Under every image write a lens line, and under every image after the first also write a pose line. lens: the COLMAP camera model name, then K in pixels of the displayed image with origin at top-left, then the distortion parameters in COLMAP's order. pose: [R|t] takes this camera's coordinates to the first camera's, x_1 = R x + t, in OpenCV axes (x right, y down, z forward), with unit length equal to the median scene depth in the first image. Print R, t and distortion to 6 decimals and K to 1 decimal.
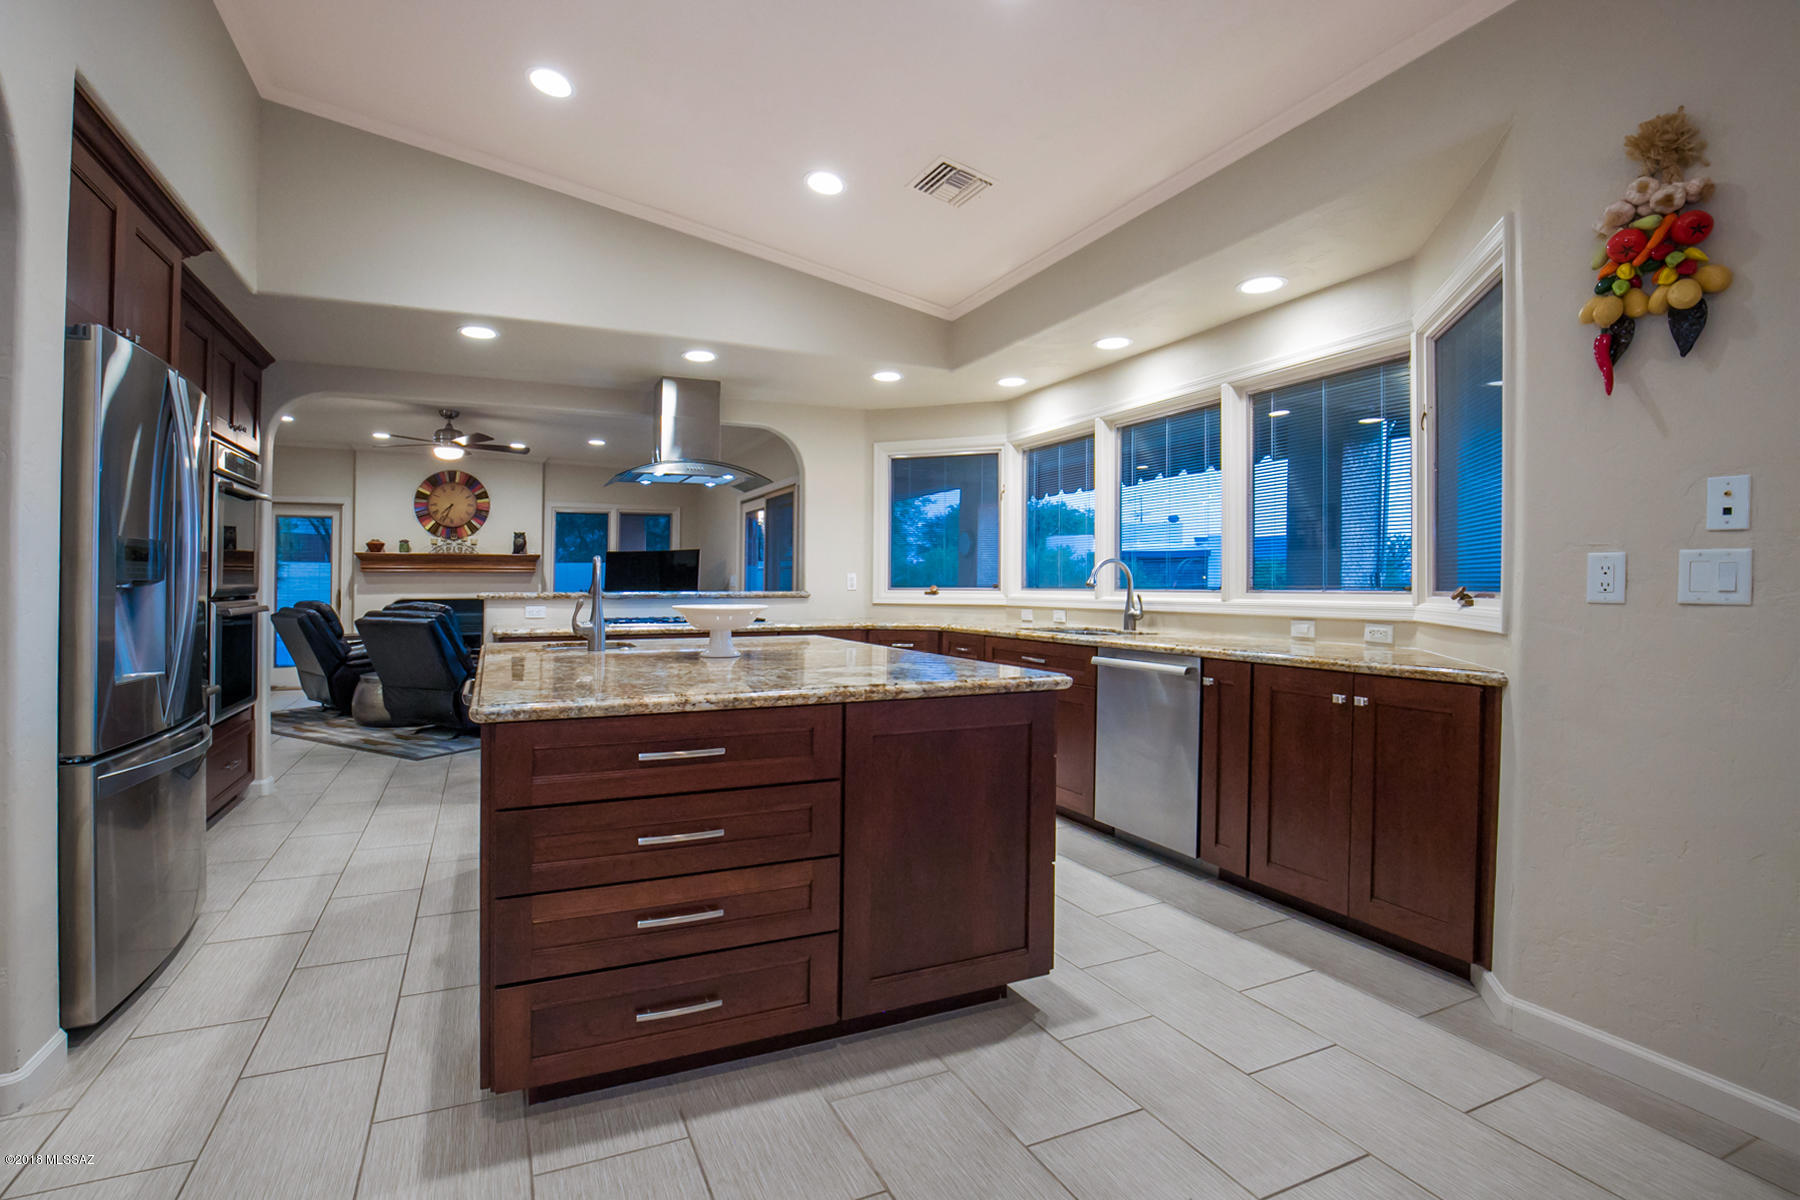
lens RADIAL K [[828.6, 0, 893.5], [0, 828.6, 591.4], [0, 0, 1]] dist [-0.023836, -0.000173]
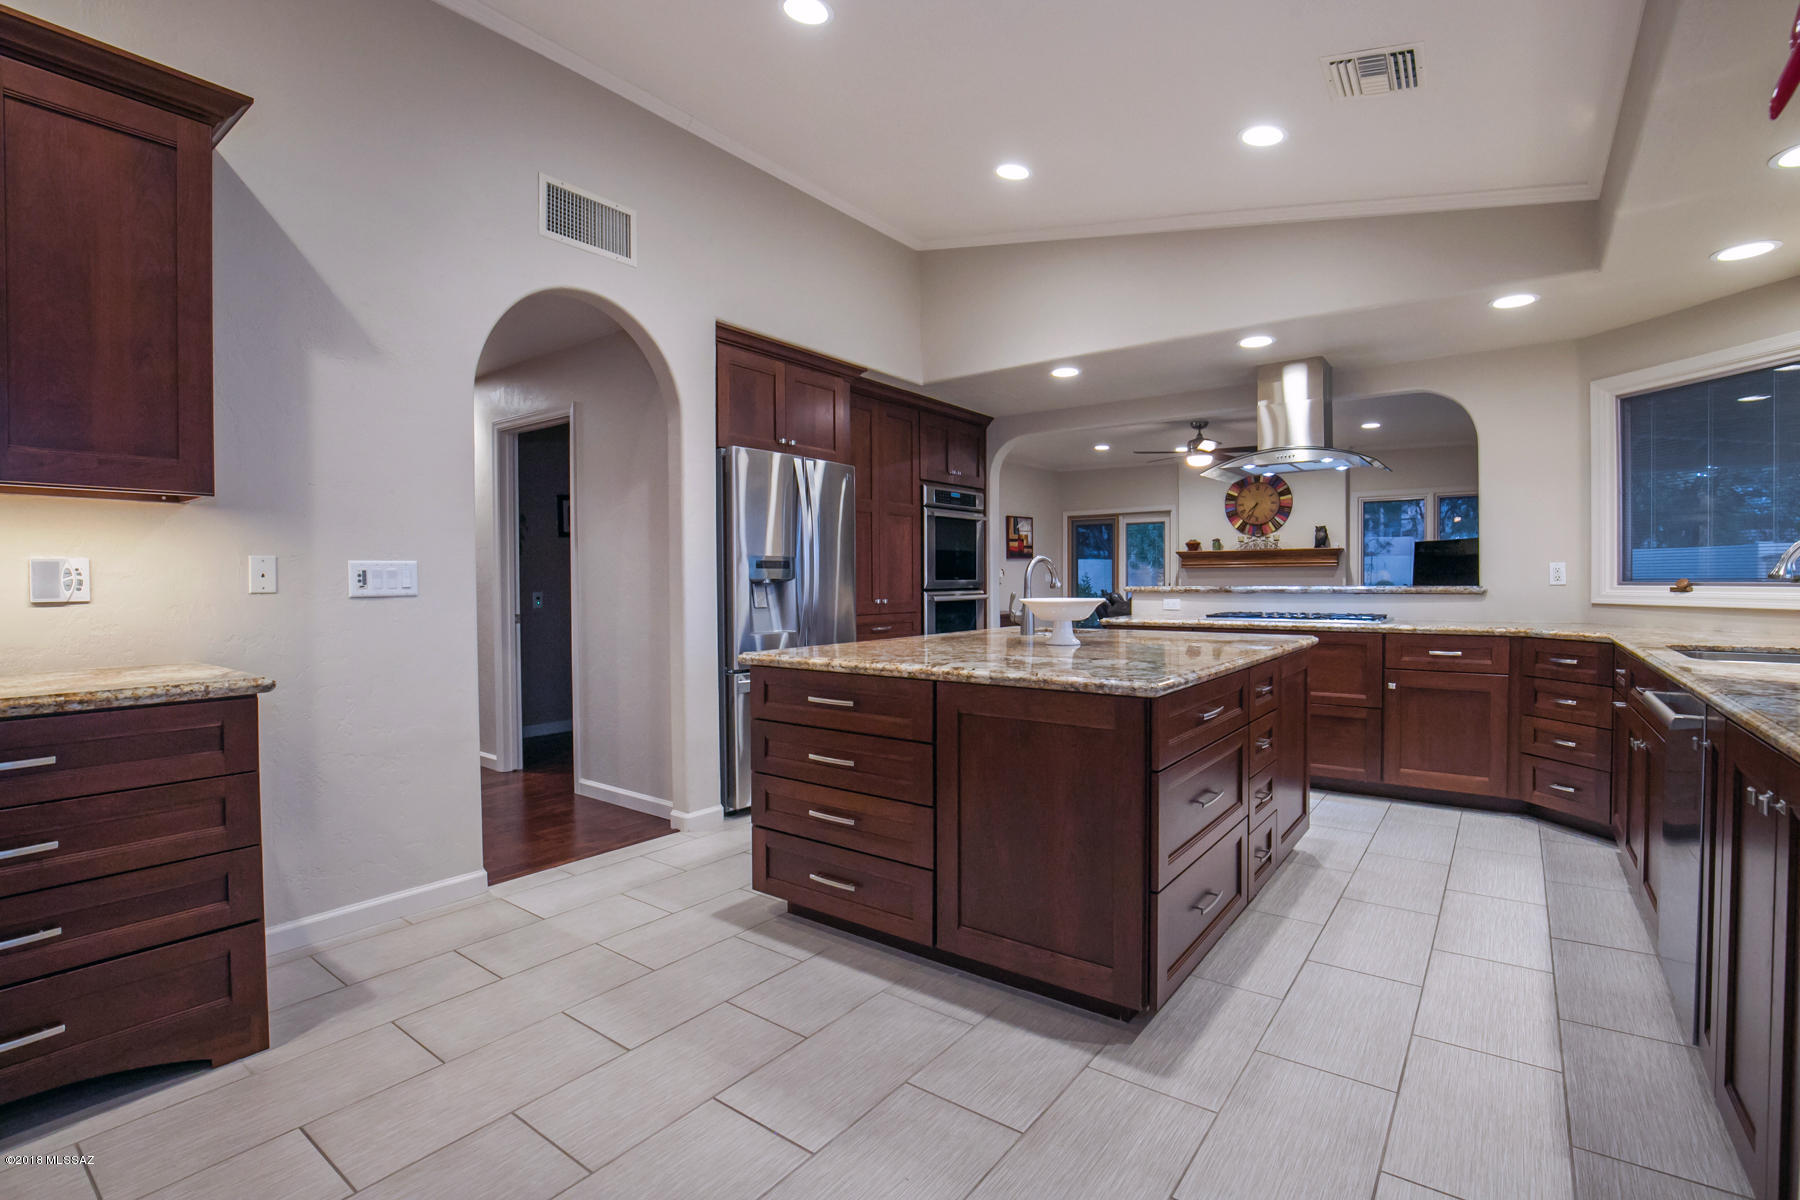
lens RADIAL K [[839.3, 0, 900.0], [0, 839.3, 600.0], [0, 0, 1]] dist [-0.022839, -0.000208]
pose [[0.492715, 0.018425, -0.869995, 0.349255], [-0.003095, 0.999807, 0.019421, -0.001137], [0.870185, -0.006877, 0.492677, 0.133665]]
